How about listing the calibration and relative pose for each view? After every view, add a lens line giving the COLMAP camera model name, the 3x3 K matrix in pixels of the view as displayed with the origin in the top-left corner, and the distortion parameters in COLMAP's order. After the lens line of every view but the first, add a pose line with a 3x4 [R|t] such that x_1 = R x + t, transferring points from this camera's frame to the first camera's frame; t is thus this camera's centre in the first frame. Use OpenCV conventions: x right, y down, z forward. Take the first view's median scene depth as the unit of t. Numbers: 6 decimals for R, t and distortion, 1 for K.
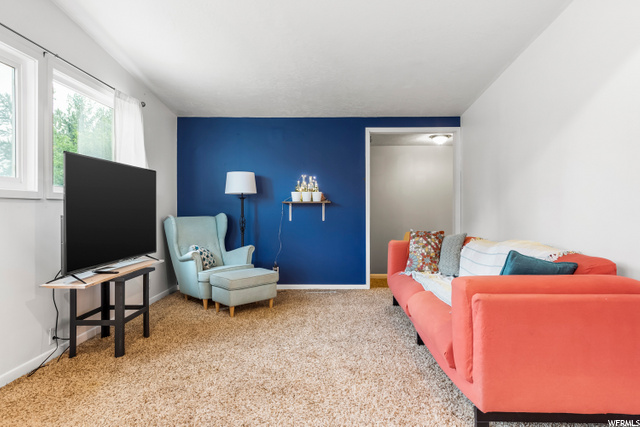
lens RADIAL K [[401.6, 0, 320.0], [0, 401.6, 213.5], [0, 0, 1]] dist [0.025380, 0.000846]
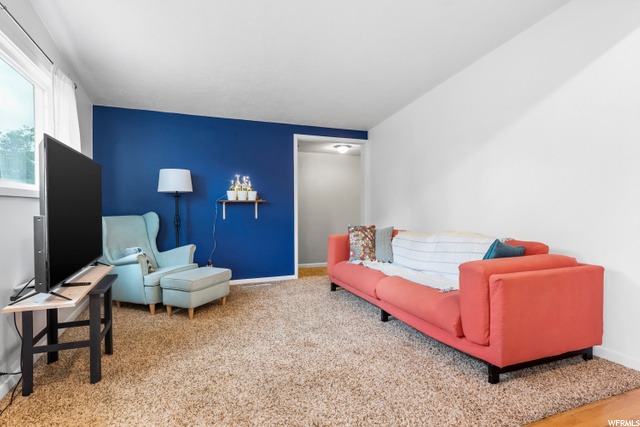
lens RADIAL K [[350.5, 0, 320.0], [0, 350.5, 213.5], [0, 0, 1]] dist [0.021913, -0.000864]
pose [[0.919238, -0.008797, 0.393605, -0.260125], [0.006010, 0.999947, 0.008313, -0.002104], [-0.393657, -0.005276, 0.919242, 0.098801]]
